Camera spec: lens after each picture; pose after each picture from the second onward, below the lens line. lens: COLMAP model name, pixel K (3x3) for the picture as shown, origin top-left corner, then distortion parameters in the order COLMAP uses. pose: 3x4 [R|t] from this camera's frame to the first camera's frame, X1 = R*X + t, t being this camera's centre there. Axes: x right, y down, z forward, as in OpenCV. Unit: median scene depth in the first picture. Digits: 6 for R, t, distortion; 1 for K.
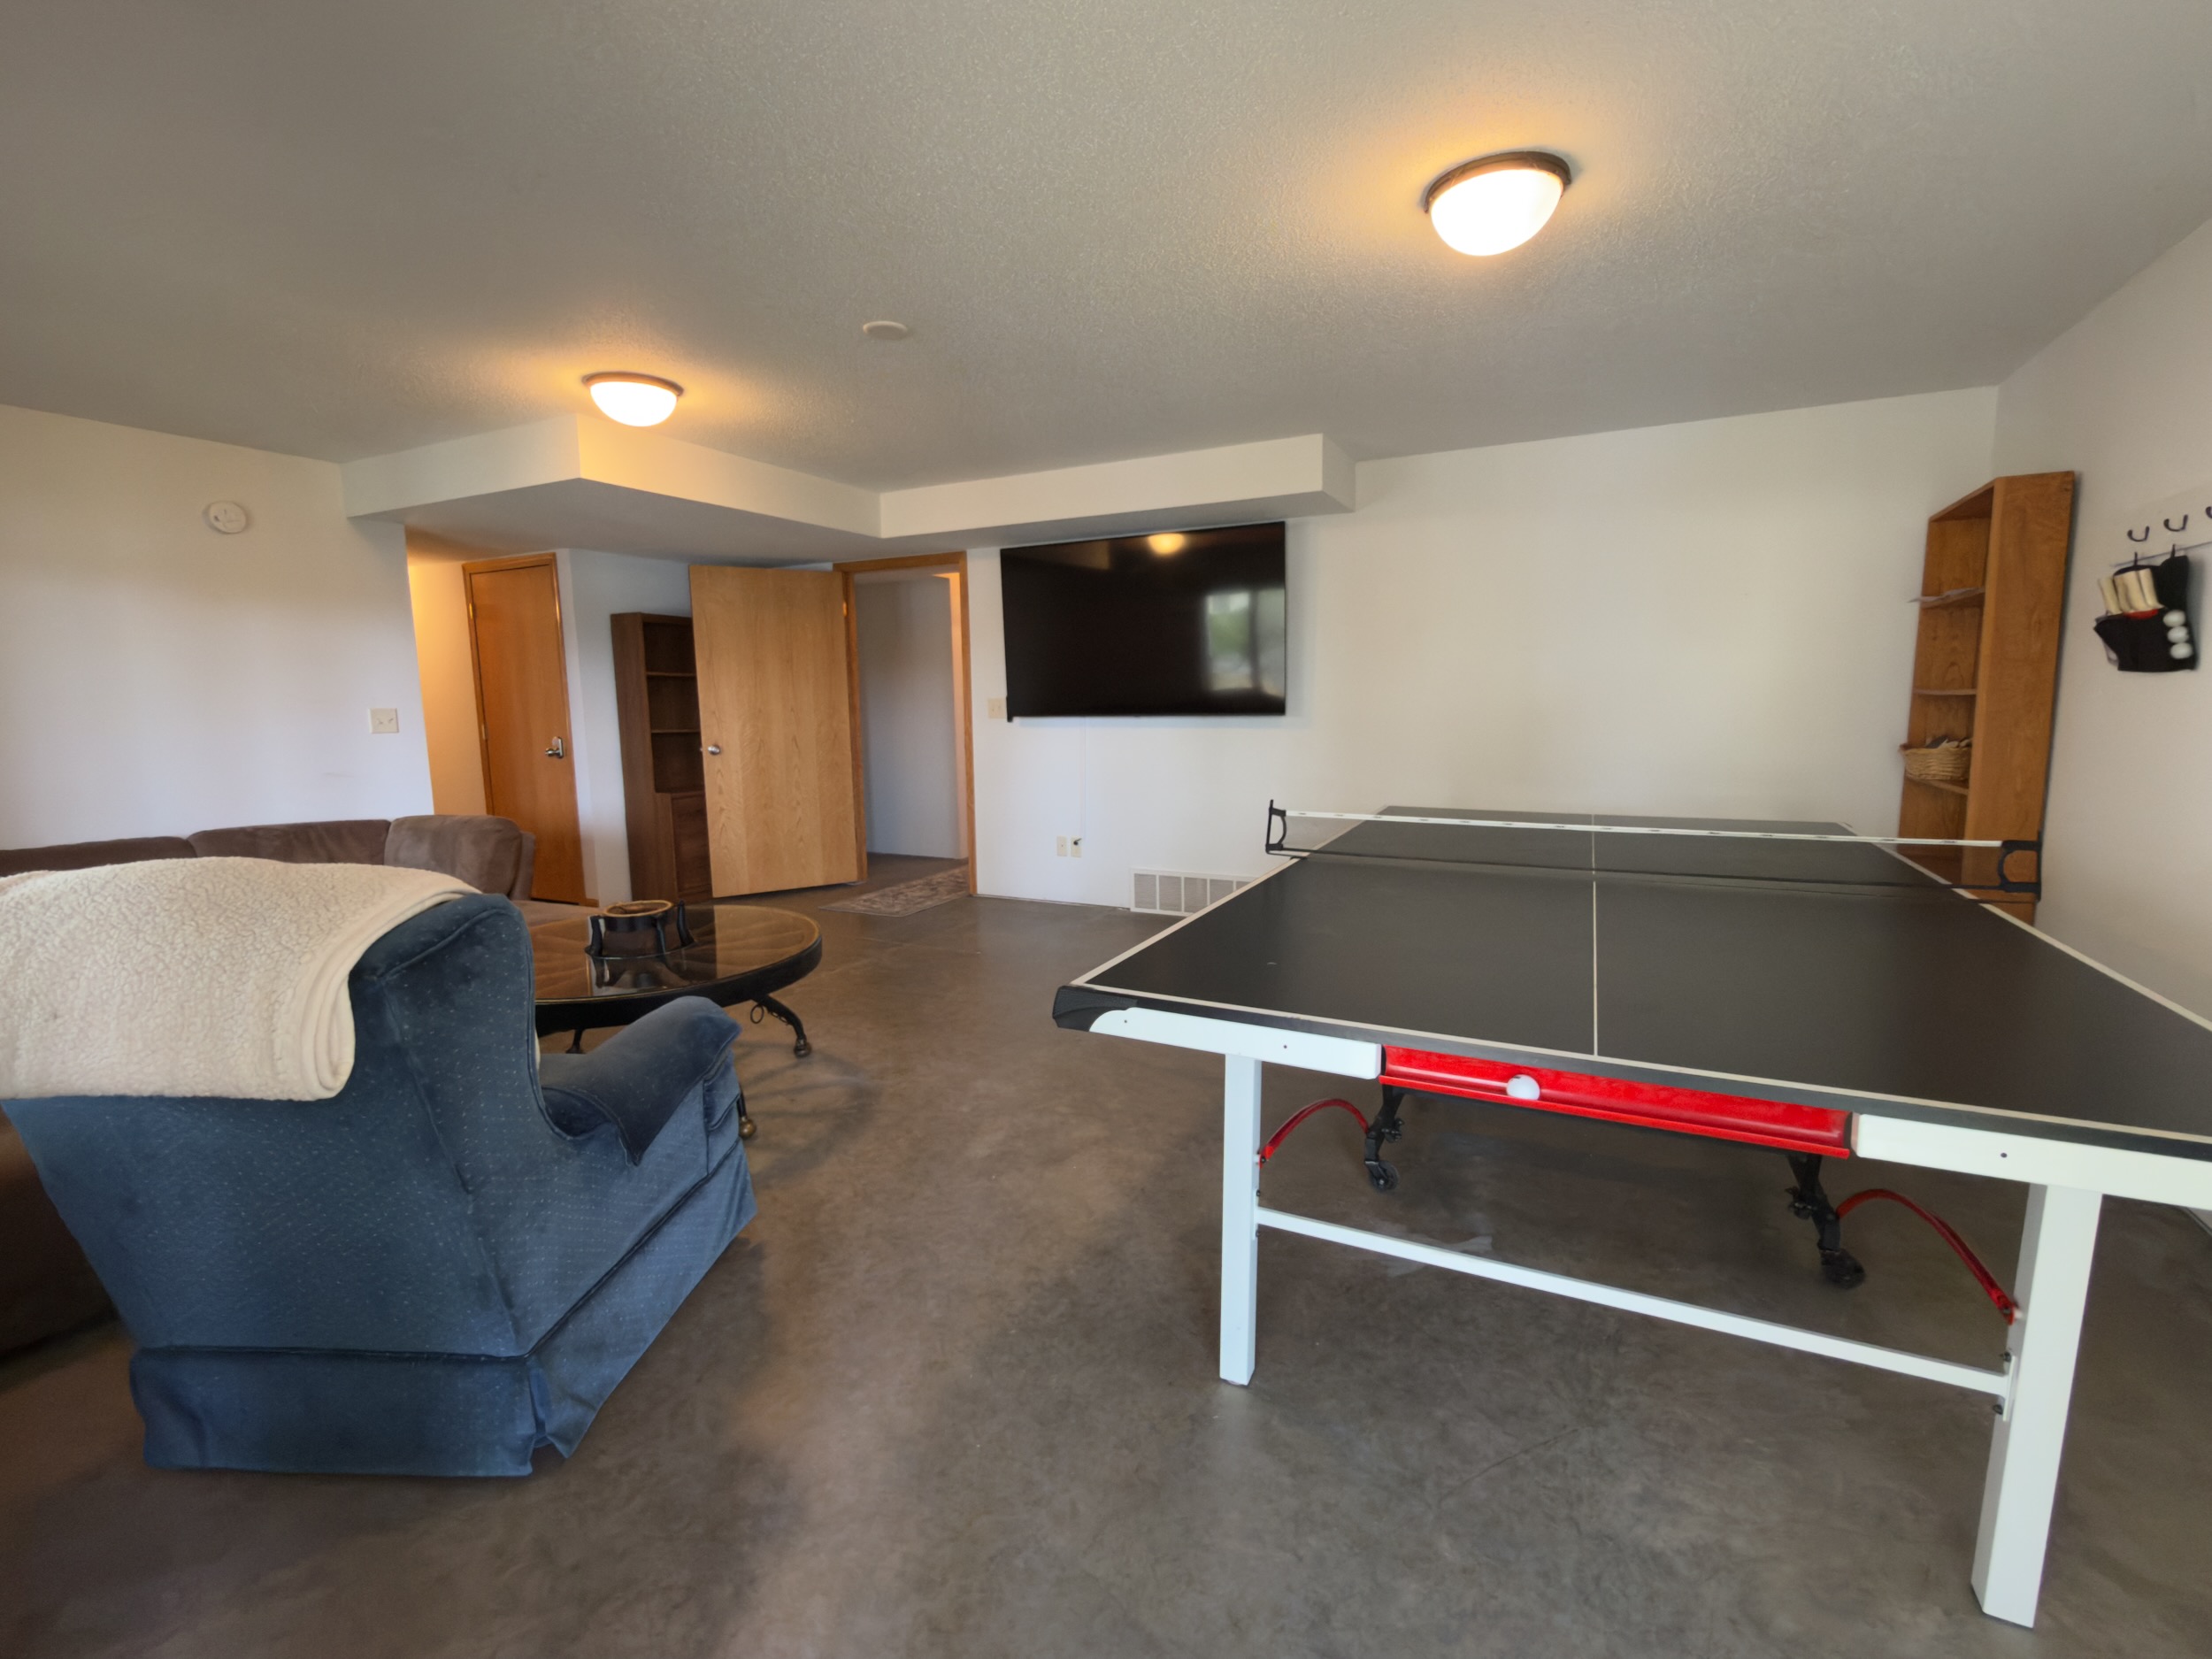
lens RADIAL K [[966.9, 0, 1112.9], [0, 966.9, 820.1], [0, 0, 1]] dist [-0.001979, 0.000248]
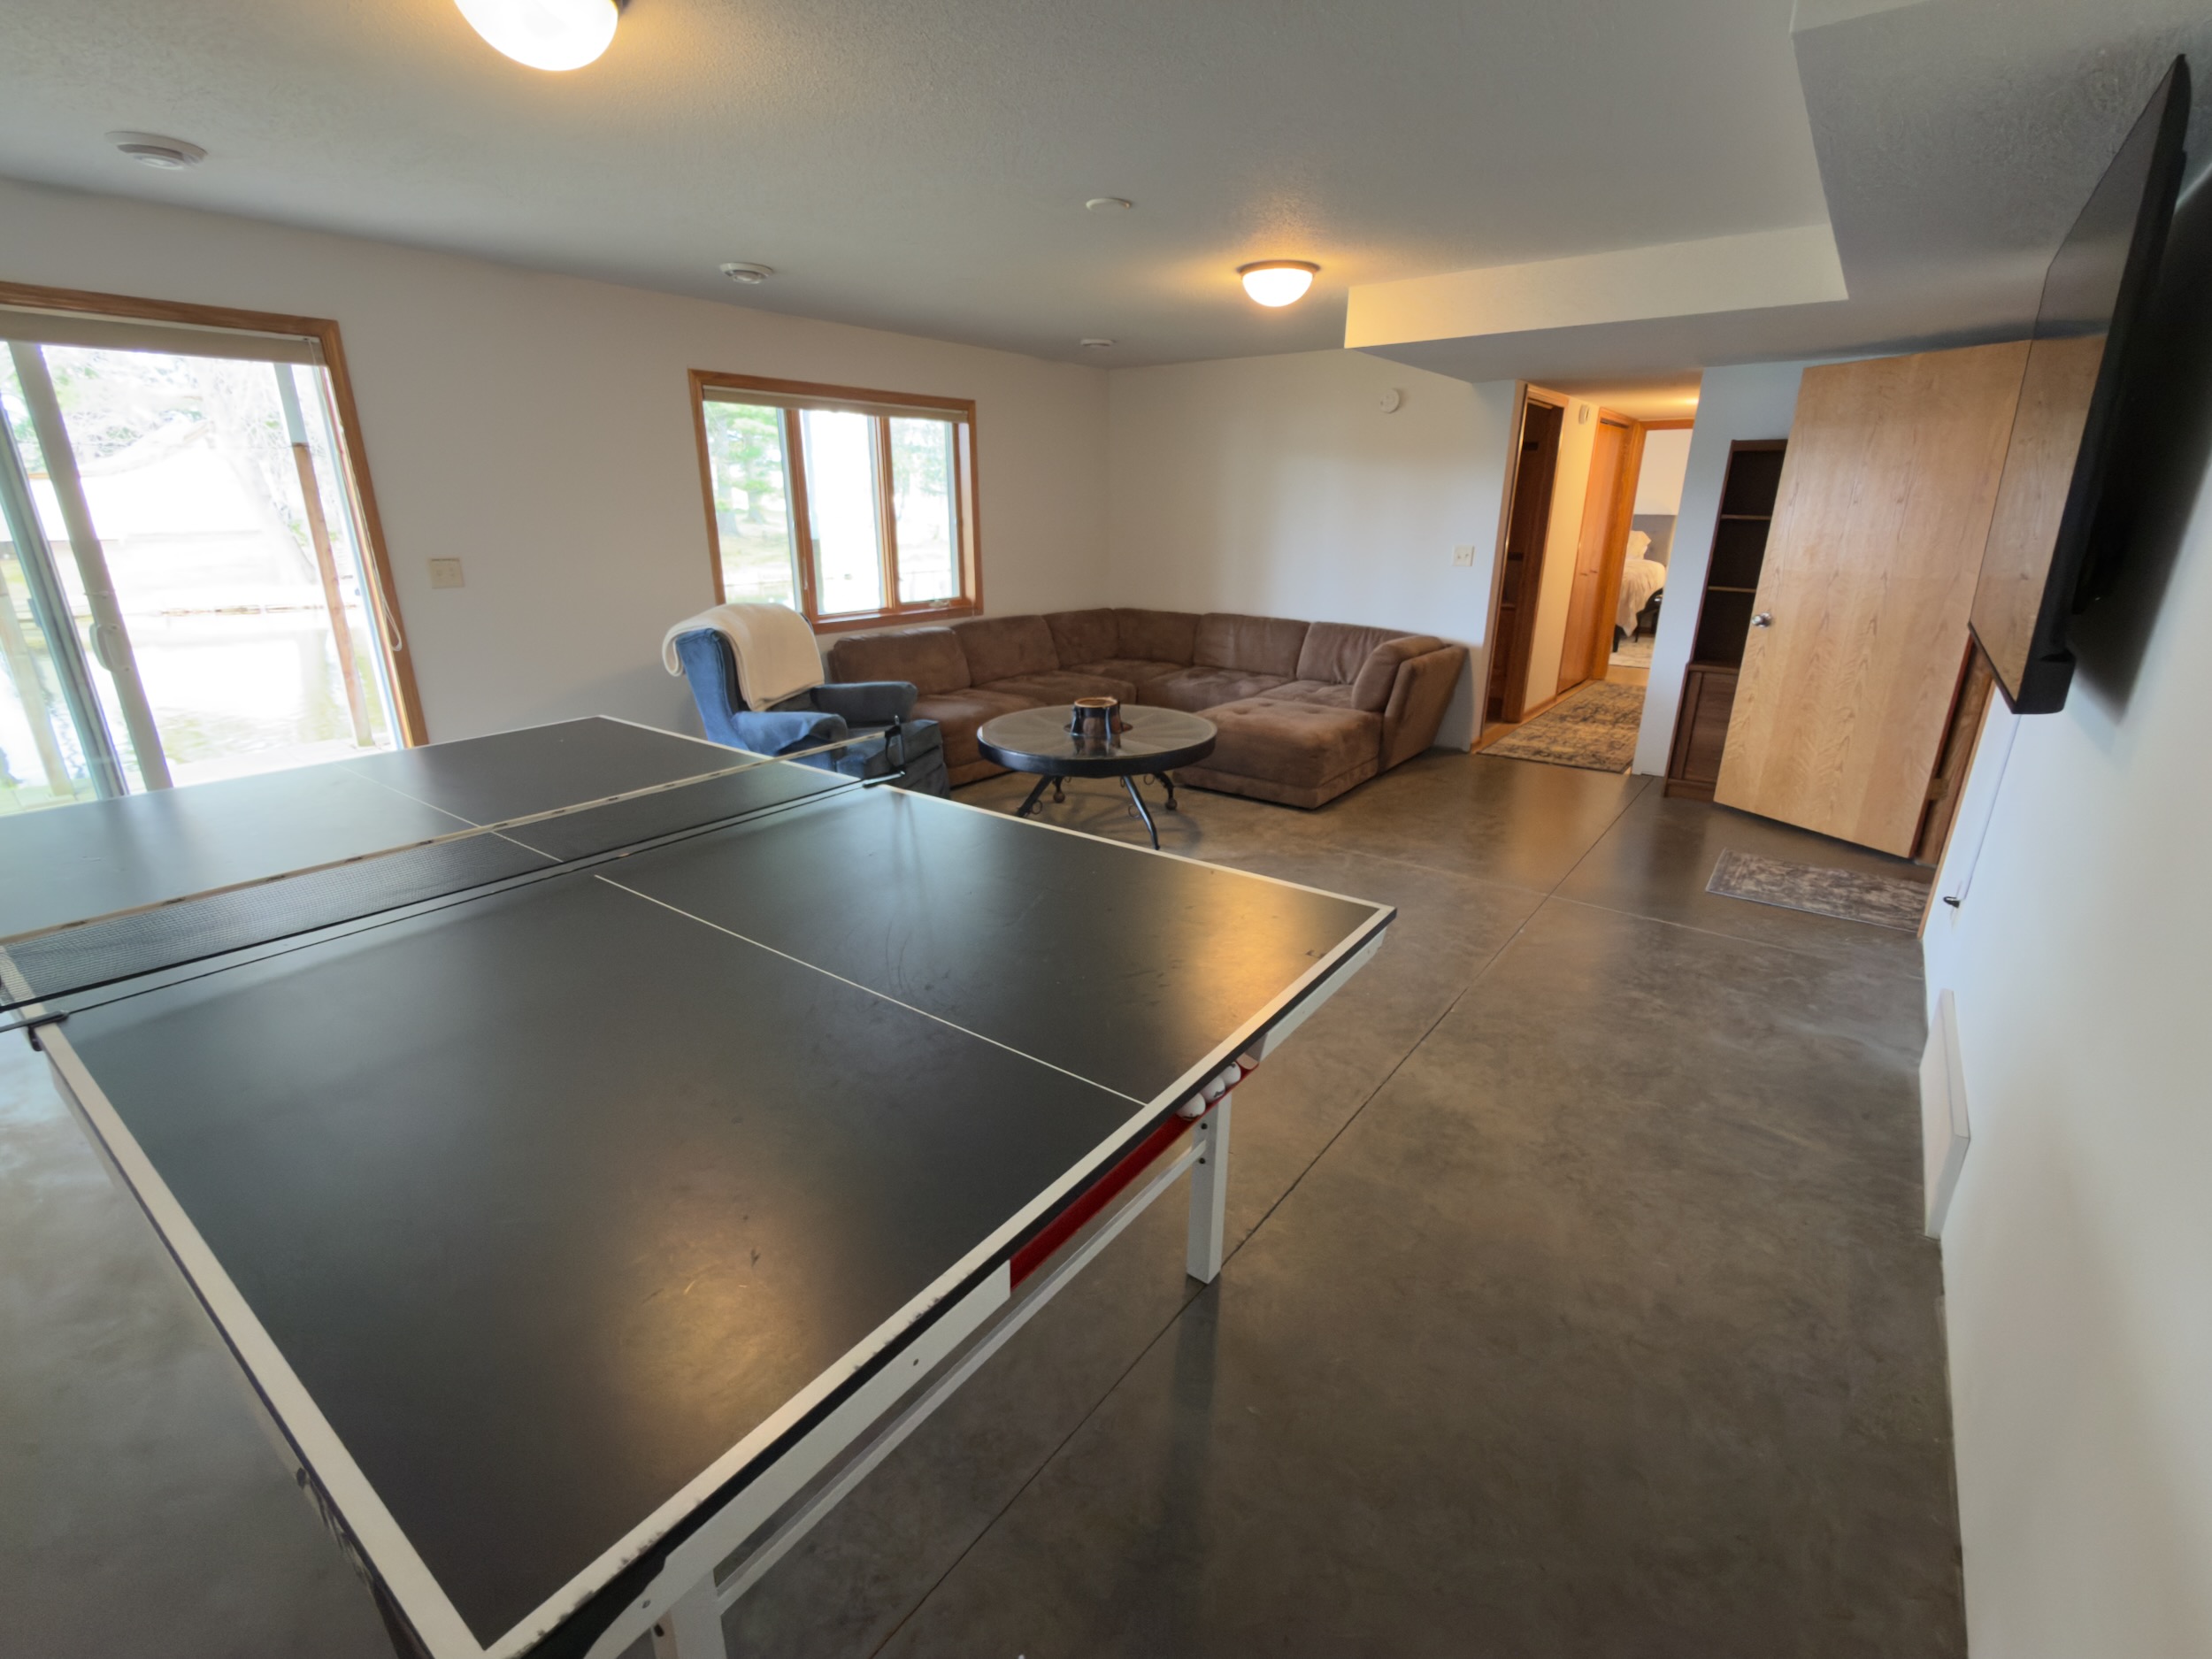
lens RADIAL K [[966.9, 0, 1094.3], [0, 966.9, 819.5], [0, 0, 1]] dist [-0.001979, 0.000248]
pose [[-0.157208, 0.320773, -0.934018, 1.179984], [-0.138029, 0.929358, 0.342405, -0.304442], [0.977872, 0.182751, -0.101827, 1.545271]]
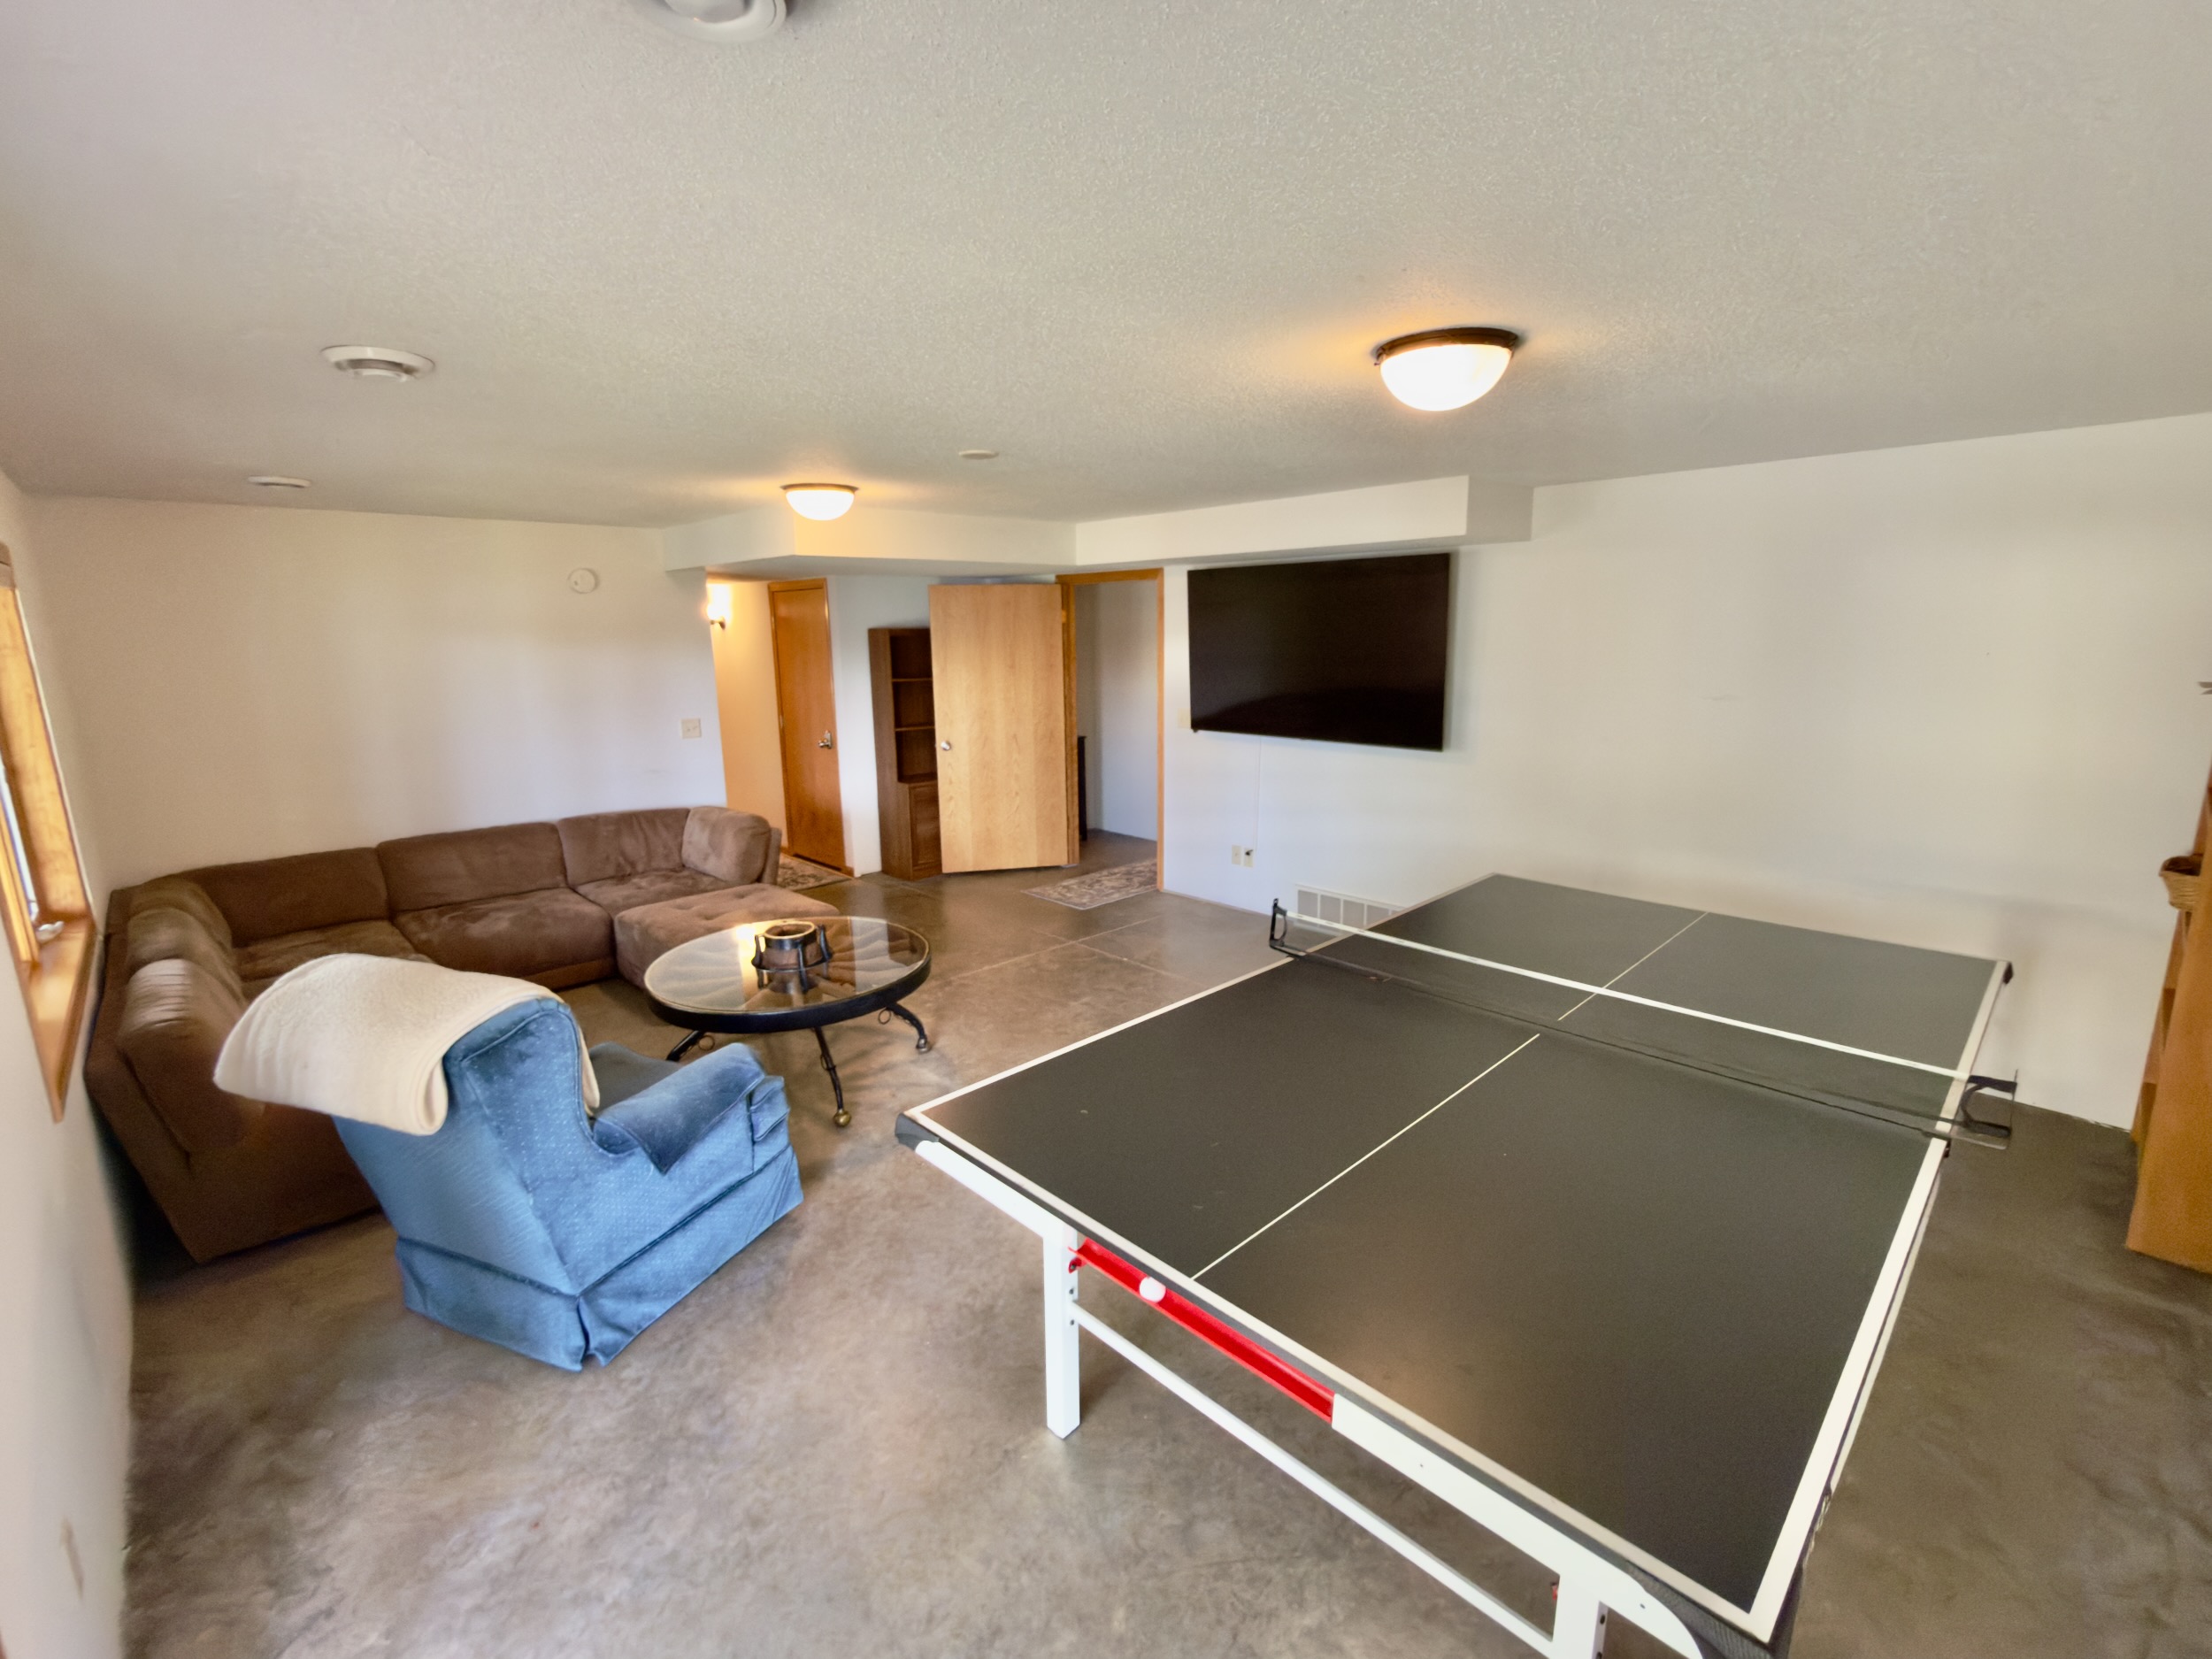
lens RADIAL K [[966.9, 0, 1114.7], [0, 966.9, 820.0], [0, 0, 1]] dist [-0.001979, 0.000248]
pose [[0.945643, 0.067207, -0.318187, 0.392118], [-0.045347, 0.996104, 0.075628, -0.214050], [0.322030, -0.057088, 0.945007, -0.069941]]
